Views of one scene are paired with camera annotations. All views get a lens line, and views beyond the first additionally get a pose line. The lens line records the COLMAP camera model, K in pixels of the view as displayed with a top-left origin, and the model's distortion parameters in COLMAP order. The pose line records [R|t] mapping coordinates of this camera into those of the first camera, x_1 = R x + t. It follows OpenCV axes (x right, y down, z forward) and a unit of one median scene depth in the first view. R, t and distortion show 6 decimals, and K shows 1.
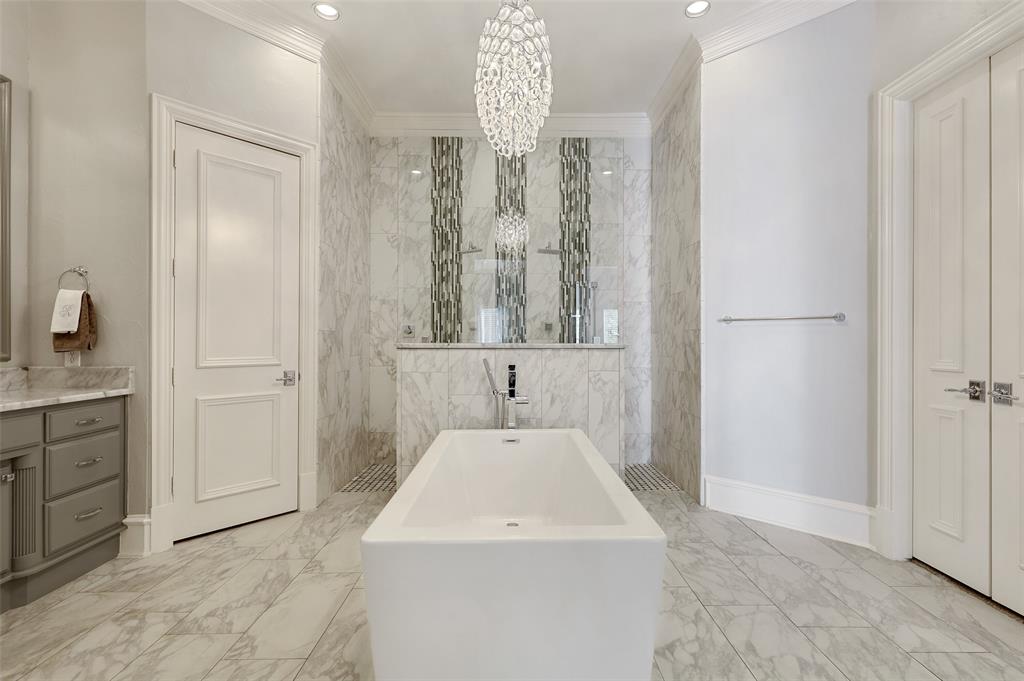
lens RADIAL K [[464.2, 0, 511.1], [0, 464.2, 340.0], [0, 0, 1]] dist [-0.001597, 0.000697]
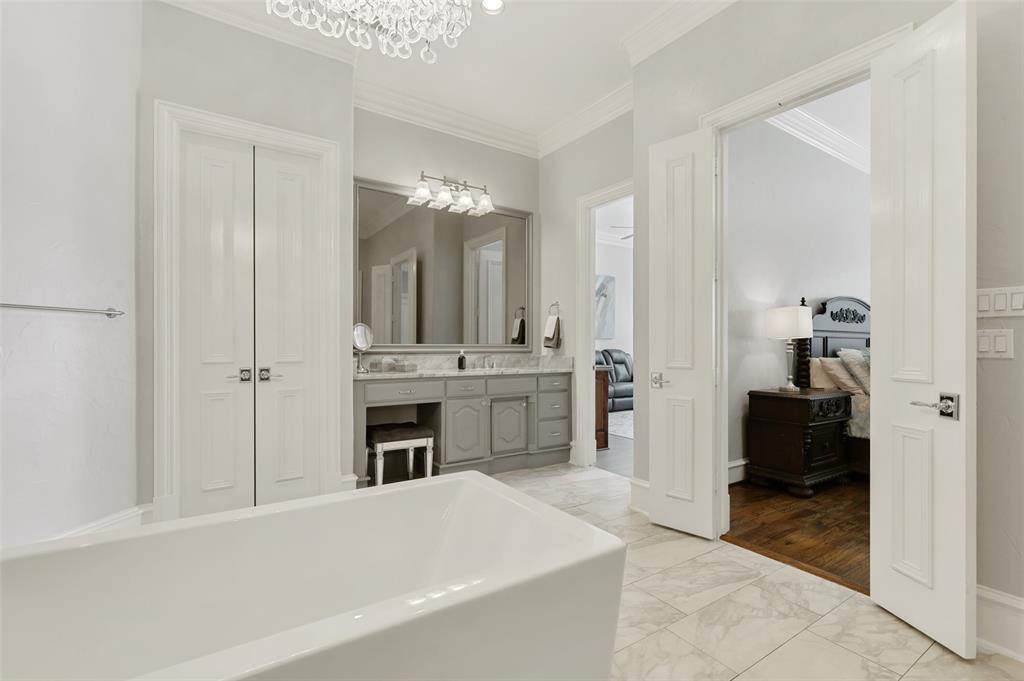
lens RADIAL K [[464.2, 0, 511.1], [0, 464.2, 341.0], [0, 0, 1]] dist [-0.001597, 0.000697]
pose [[-0.552666, -0.000112, 0.833403, -0.644071], [-0.003529, 0.999991, -0.002206, 0.006120], [-0.833395, -0.004160, -0.552662, 1.138590]]
